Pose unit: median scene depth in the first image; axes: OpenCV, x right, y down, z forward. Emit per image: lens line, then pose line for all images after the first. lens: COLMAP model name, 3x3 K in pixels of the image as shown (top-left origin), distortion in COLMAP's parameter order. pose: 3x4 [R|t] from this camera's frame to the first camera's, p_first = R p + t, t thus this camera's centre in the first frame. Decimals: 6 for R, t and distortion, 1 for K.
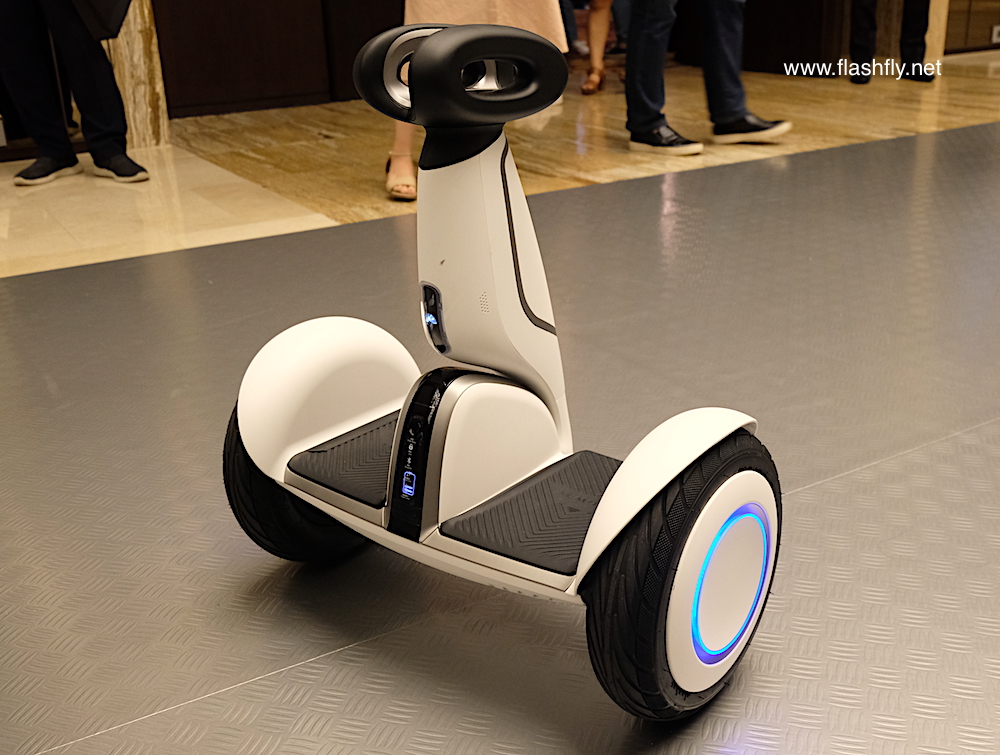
lens RADIAL K [[1005.1, 0, 497.3], [0, 1005.1, 377.7], [0, 0, 1]] dist [-0.038882, 0.000000]
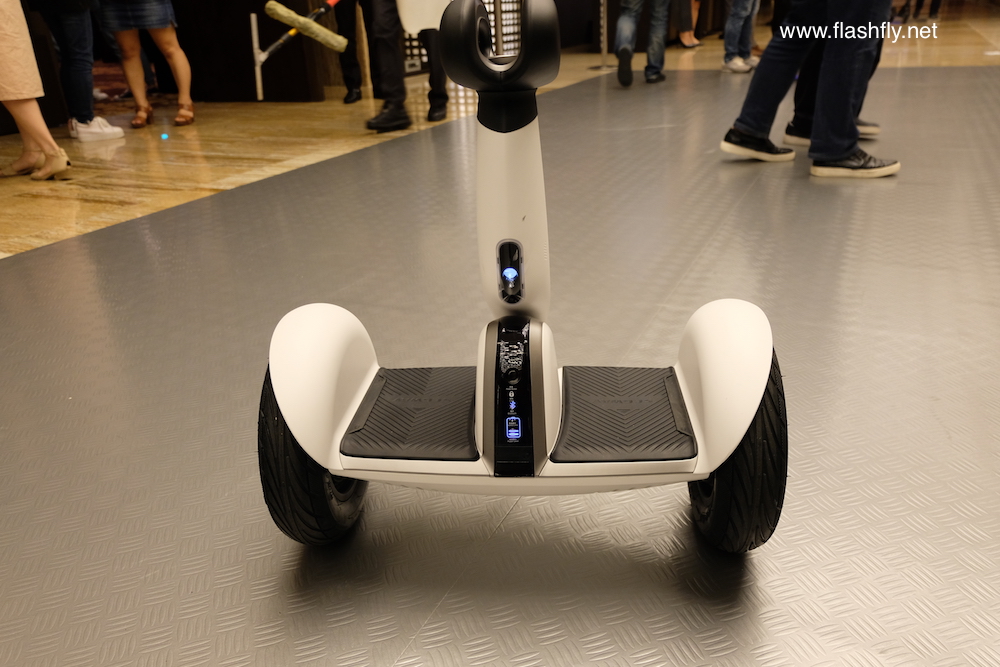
lens RADIAL K [[729.4, 0, 500.6], [0, 729.4, 338.6], [0, 0, 1]] dist [-0.000537, 0.002896]
pose [[0.848727, -0.224089, 0.479005, -0.084001], [0.215258, 0.973740, 0.074130, -0.009137], [-0.483038, 0.040194, 0.874676, 0.057806]]
